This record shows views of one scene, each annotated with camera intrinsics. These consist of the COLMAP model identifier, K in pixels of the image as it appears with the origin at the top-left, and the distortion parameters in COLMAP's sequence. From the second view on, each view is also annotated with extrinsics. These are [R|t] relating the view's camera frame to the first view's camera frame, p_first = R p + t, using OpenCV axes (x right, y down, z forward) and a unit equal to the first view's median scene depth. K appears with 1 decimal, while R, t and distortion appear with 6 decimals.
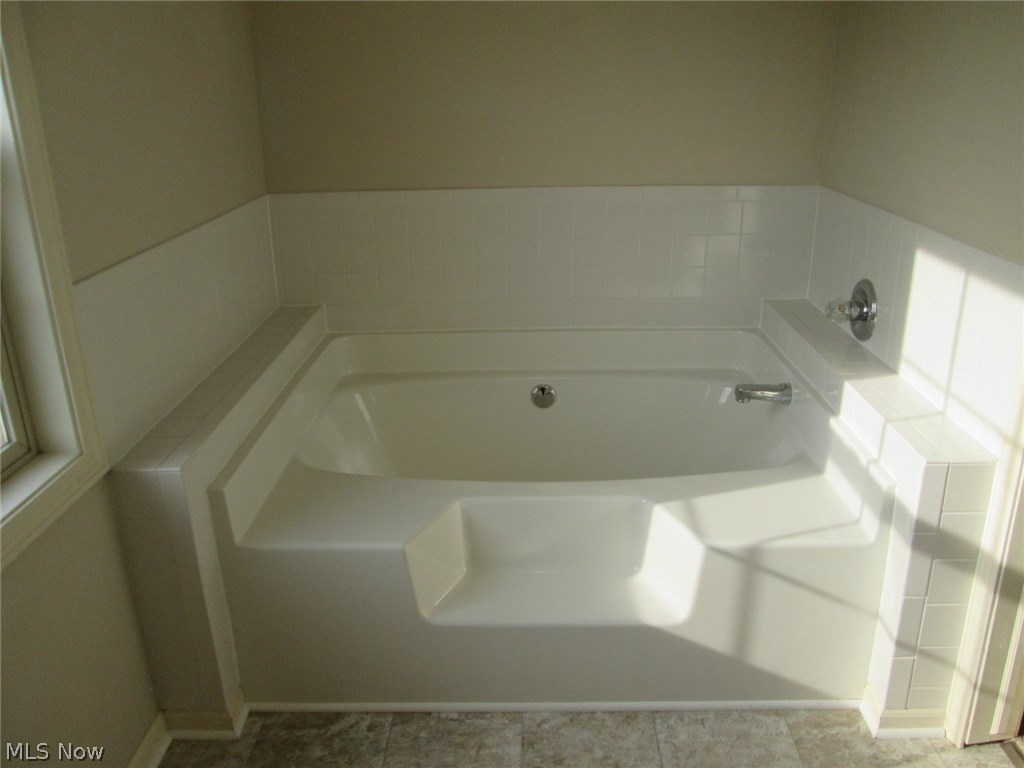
lens RADIAL K [[855.5, 0, 514.9], [0, 855.5, 378.6], [0, 0, 1]] dist [-0.061739, 0.046067]
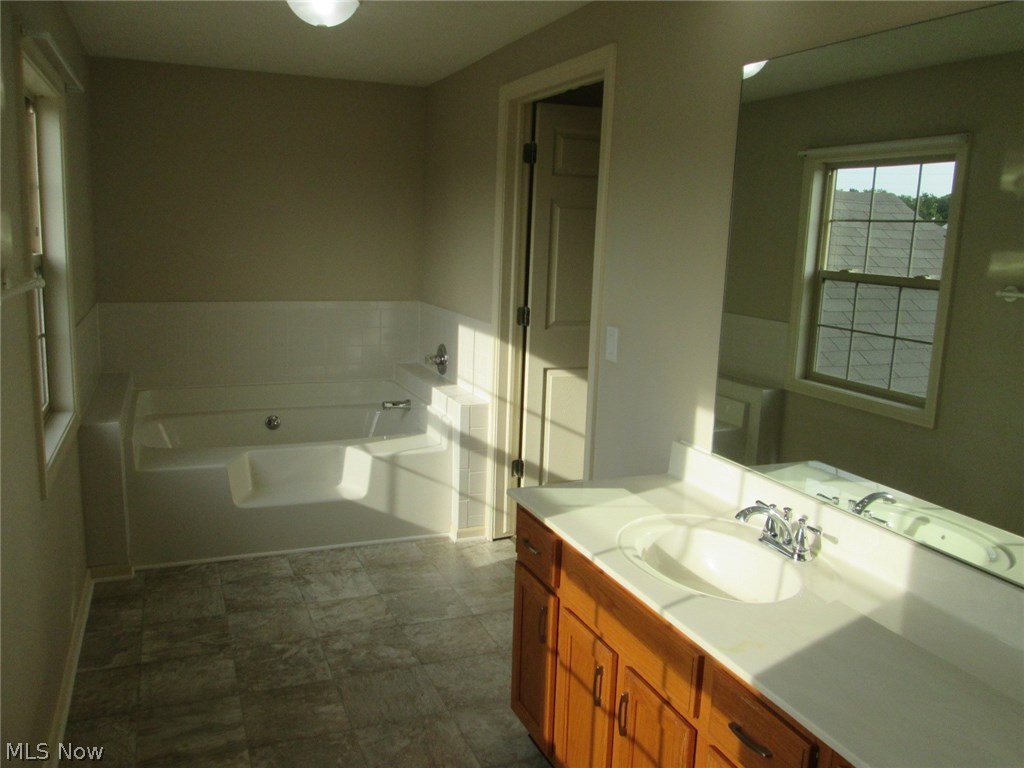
lens RADIAL K [[855.5, 0, 507.0], [0, 855.5, 386.4], [0, 0, 1]] dist [-0.061739, 0.046067]
pose [[0.923305, -0.023642, 0.383339, -0.274743], [0.084313, 0.986233, -0.142250, 0.344382], [-0.374699, 0.163660, 0.912588, -1.090451]]
